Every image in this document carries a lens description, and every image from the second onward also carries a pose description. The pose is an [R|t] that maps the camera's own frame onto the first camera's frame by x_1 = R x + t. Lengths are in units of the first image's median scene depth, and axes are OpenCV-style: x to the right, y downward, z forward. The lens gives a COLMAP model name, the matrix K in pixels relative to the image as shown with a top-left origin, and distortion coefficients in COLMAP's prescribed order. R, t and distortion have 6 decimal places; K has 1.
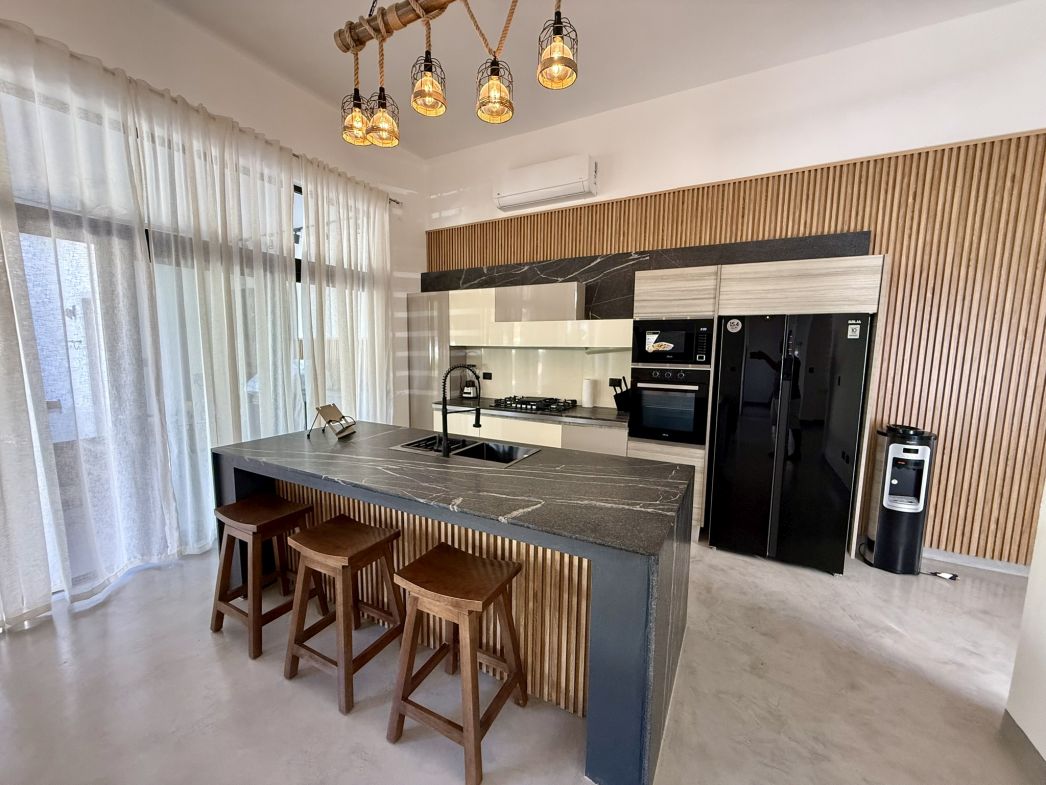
lens RADIAL K [[415.9, 0, 524.5], [0, 415.9, 391.4], [0, 0, 1]] dist [0.000164, -0.000025]
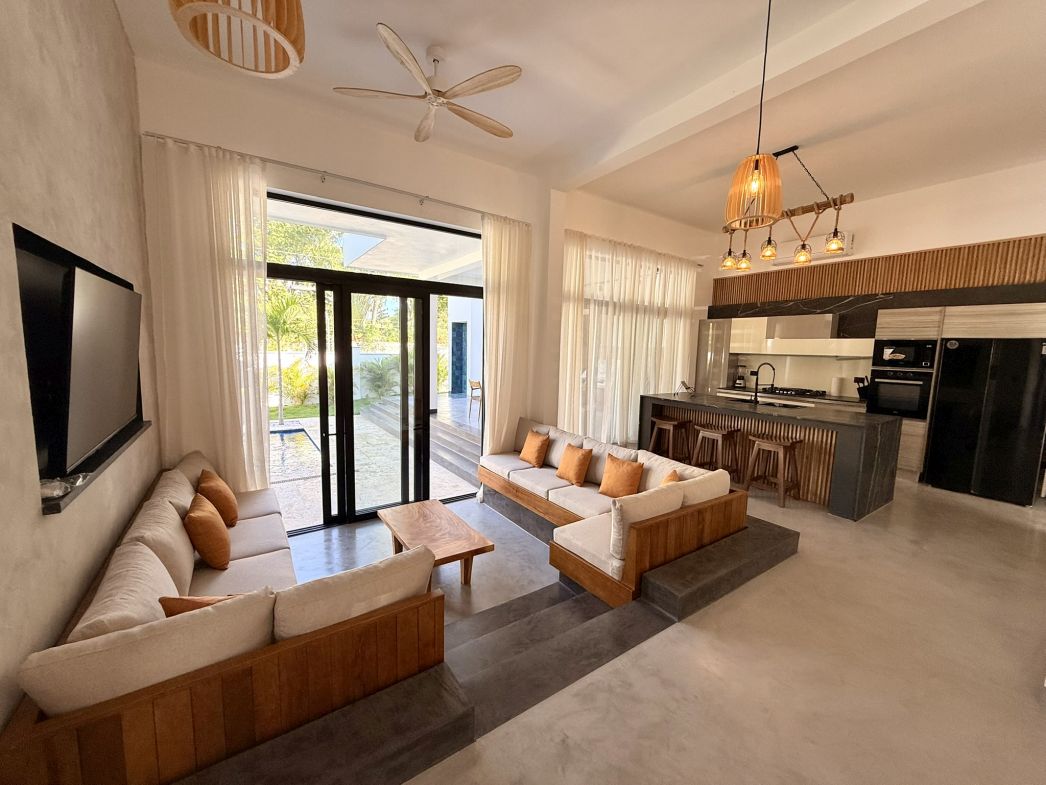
lens RADIAL K [[415.9, 0, 523.7], [0, 415.9, 391.1], [0, 0, 1]] dist [0.000164, -0.000025]
pose [[0.884838, 0.061915, -0.461766, -0.176821], [-0.067685, 0.997698, 0.004077, 0.107630], [0.460955, 0.027648, 0.886992, -1.004932]]
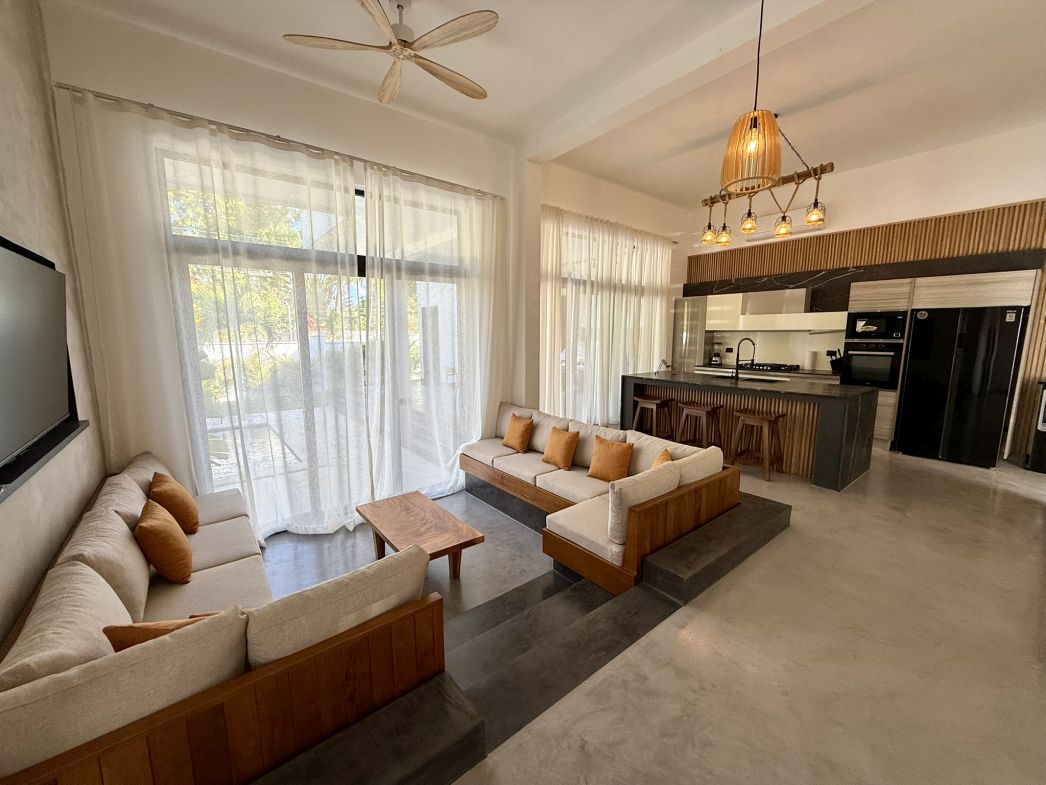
lens RADIAL K [[415.9, 0, 523.2], [0, 415.9, 390.7], [0, 0, 1]] dist [0.000164, -0.000025]
pose [[0.915707, 0.045585, -0.399253, -0.229491], [-0.034628, 0.998800, 0.034620, 0.117624], [0.400353, -0.017876, 0.916187, -0.970971]]
